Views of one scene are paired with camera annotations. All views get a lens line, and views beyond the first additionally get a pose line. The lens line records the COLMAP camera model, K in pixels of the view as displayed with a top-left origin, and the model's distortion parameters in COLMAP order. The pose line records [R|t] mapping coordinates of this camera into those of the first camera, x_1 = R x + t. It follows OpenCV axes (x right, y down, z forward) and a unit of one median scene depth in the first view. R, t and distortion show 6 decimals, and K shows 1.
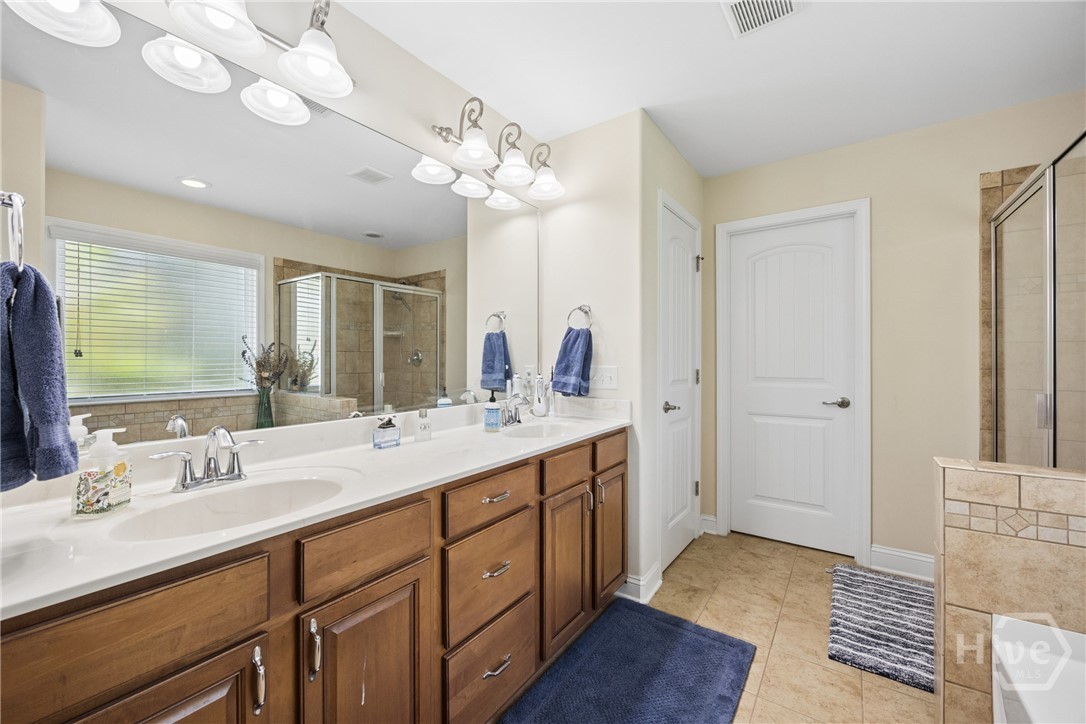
lens RADIAL K [[438.7, 0, 550.7], [0, 438.7, 362.6], [0, 0, 1]] dist [0.003160, -0.000212]
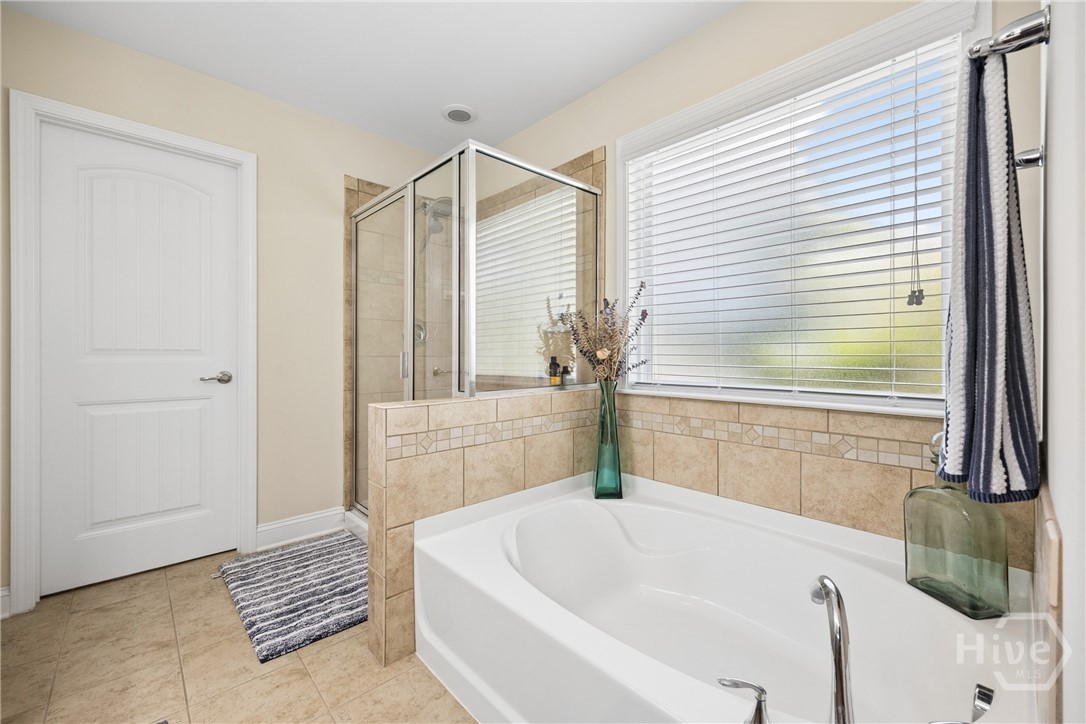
lens RADIAL K [[438.7, 0, 545.8], [0, 438.7, 358.8], [0, 0, 1]] dist [0.003160, -0.000212]
pose [[0.203402, -0.003471, 0.979089, -0.072706], [0.009894, 0.999950, 0.001490, 0.070040], [-0.979045, 0.009384, 0.203426, 0.230585]]
